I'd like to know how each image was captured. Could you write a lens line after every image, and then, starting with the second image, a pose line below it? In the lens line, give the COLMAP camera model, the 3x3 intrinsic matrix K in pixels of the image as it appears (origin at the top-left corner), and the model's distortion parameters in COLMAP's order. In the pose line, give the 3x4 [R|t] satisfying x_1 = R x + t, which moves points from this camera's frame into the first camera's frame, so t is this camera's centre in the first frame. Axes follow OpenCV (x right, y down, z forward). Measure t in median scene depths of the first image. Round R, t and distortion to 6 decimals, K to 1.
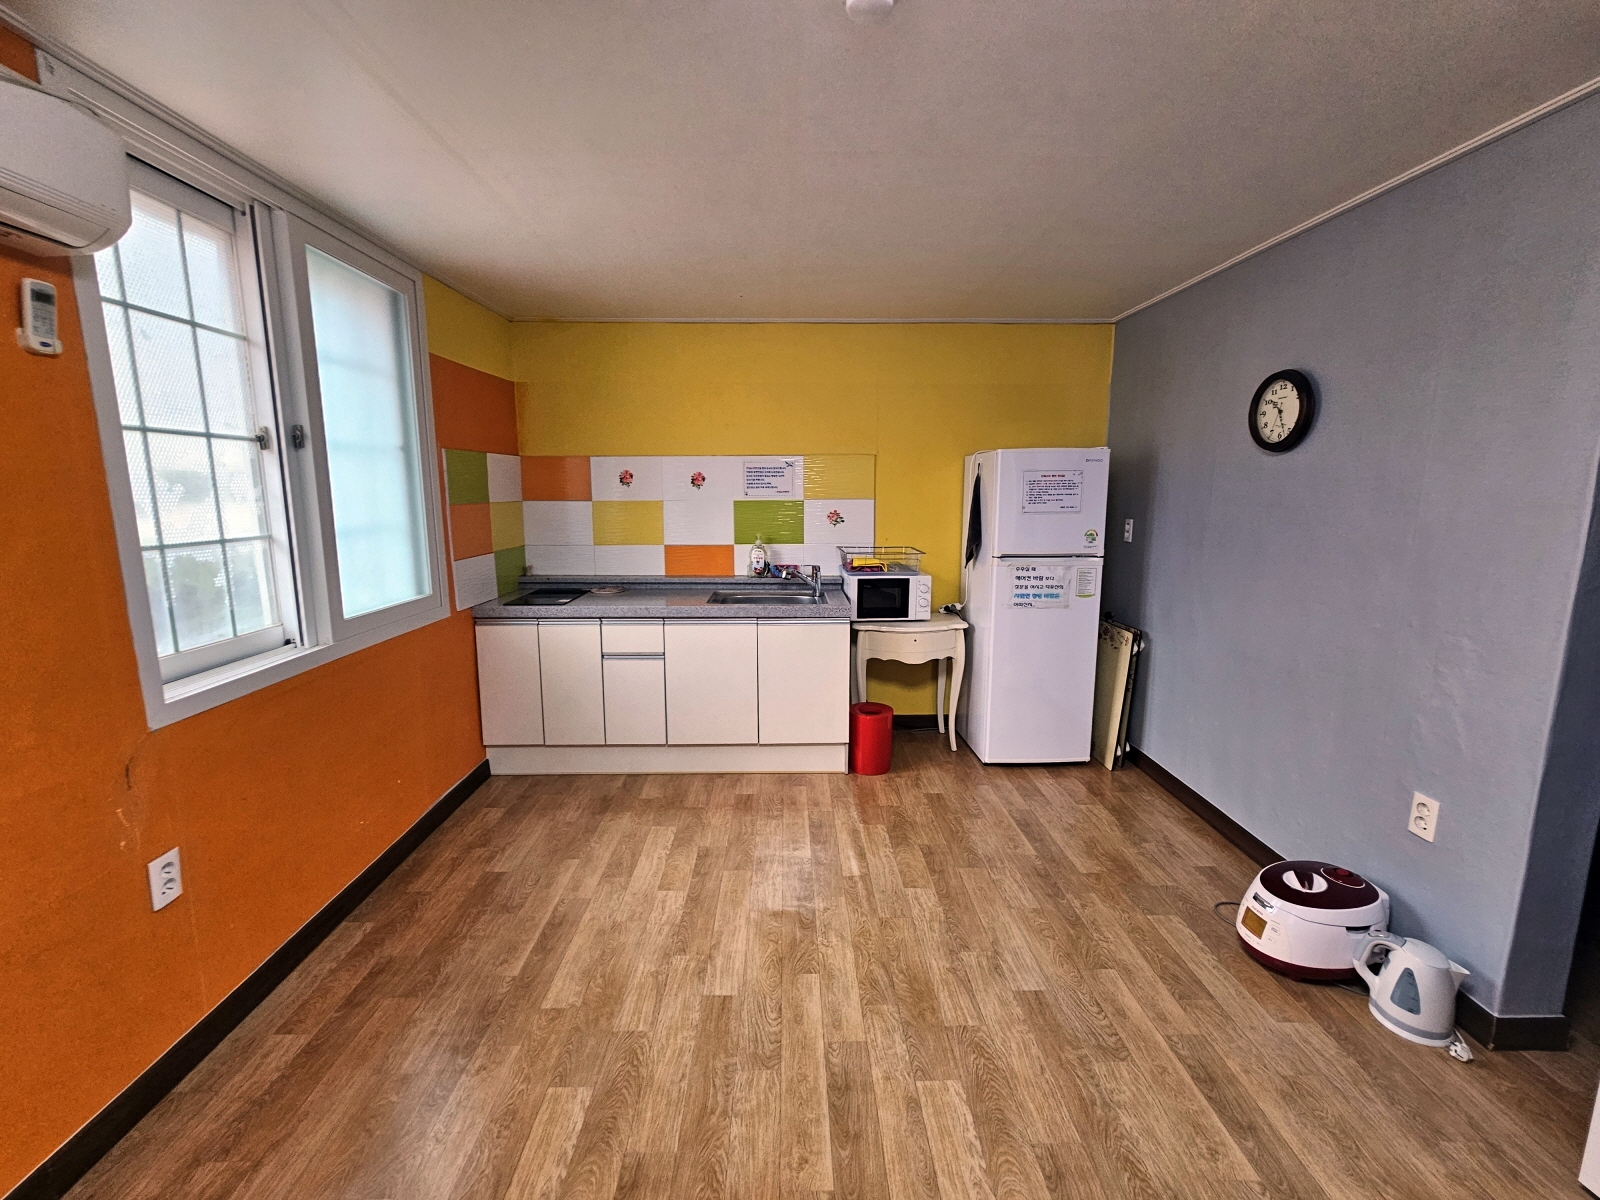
lens RADIAL K [[653.6, 0, 798.9], [0, 653.6, 566.9], [0, 0, 1]] dist [0.003321, -0.000035]
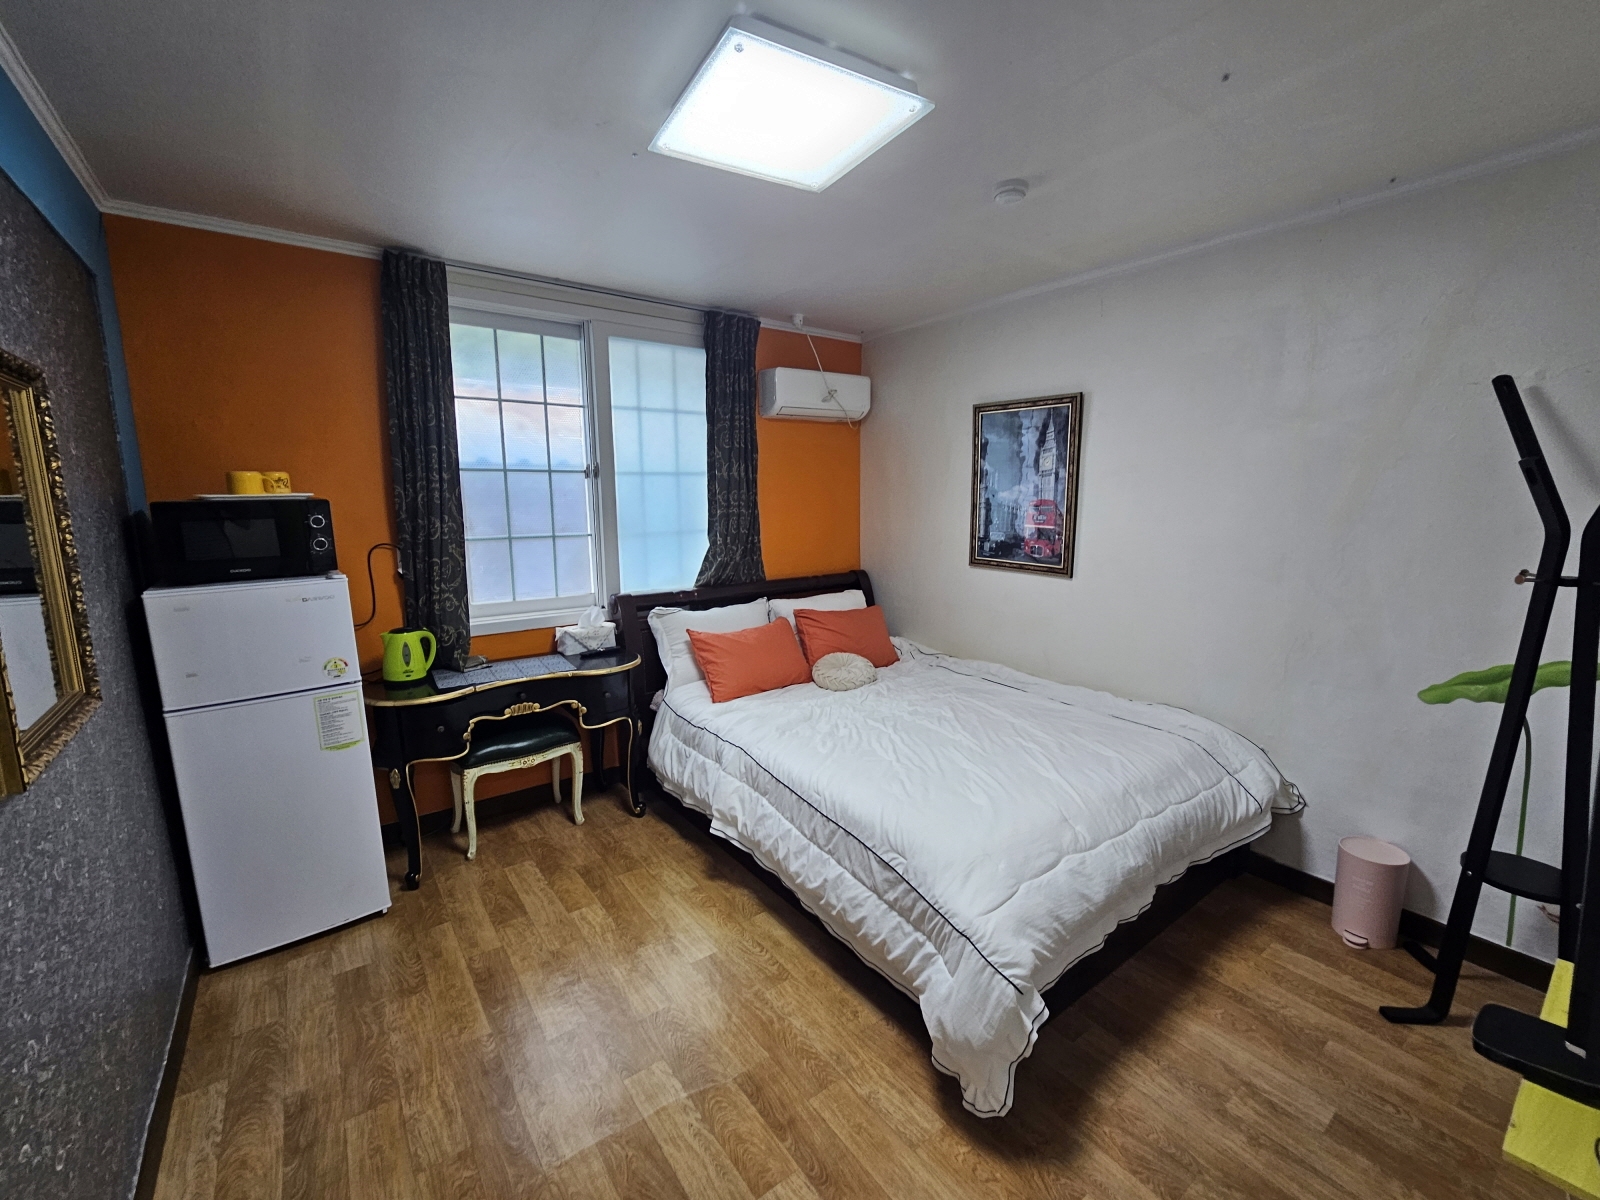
lens RADIAL K [[653.6, 0, 810.9], [0, 653.6, 596.1], [0, 0, 1]] dist [0.003321, -0.000035]
pose [[0.808704, -0.083187, 0.582304, -0.104613], [0.068894, 0.996531, 0.046683, -0.001762], [-0.584168, 0.002365, 0.811629, -0.005210]]
